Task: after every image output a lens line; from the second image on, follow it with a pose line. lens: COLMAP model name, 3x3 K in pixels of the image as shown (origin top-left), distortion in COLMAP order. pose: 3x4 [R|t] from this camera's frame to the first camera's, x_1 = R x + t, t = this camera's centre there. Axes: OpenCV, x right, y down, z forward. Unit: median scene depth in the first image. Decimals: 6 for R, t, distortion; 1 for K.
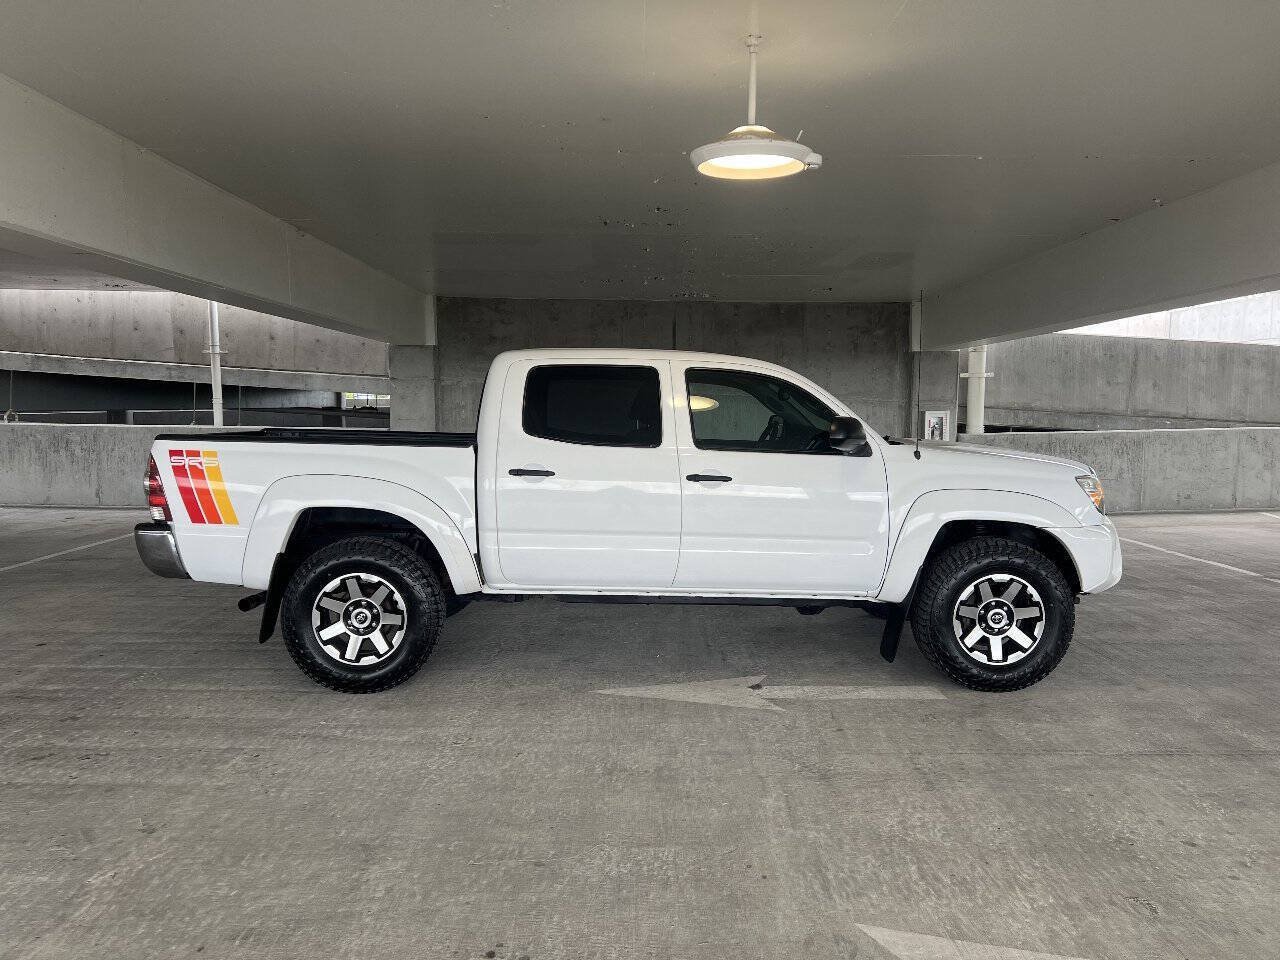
lens RADIAL K [[957.3, 0, 644.2], [0, 957.3, 481.1], [0, 0, 1]] dist [0.038133, -0.027144]
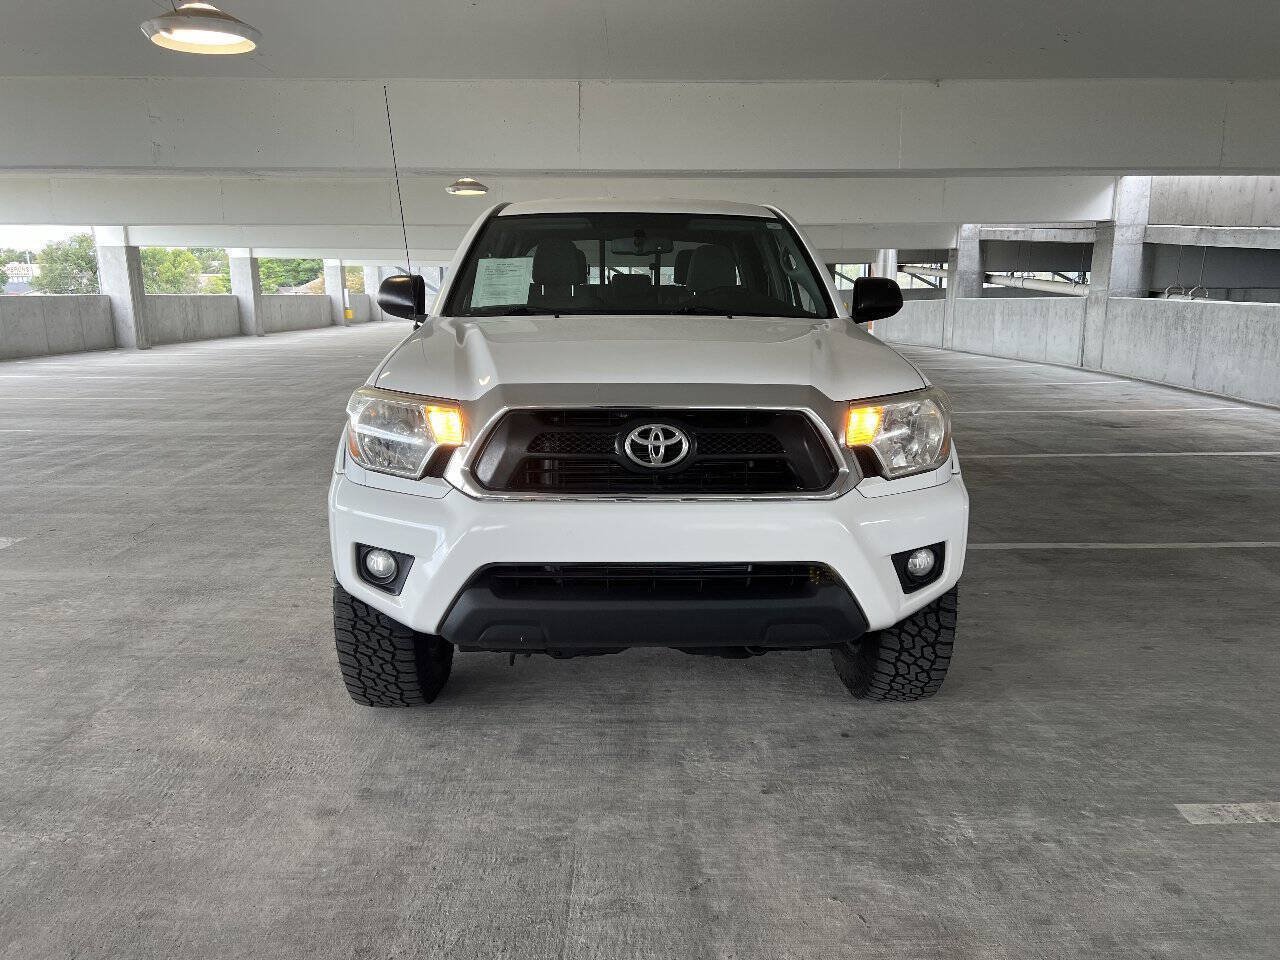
lens RADIAL K [[957.3, 0, 640.7], [0, 957.3, 481.1], [0, 0, 1]] dist [0.038133, -0.027144]
pose [[0.008091, 0.194091, -0.980950, 0.390856], [-0.077871, 0.978126, 0.192890, -0.026476], [0.996931, 0.074827, 0.023028, 0.454065]]
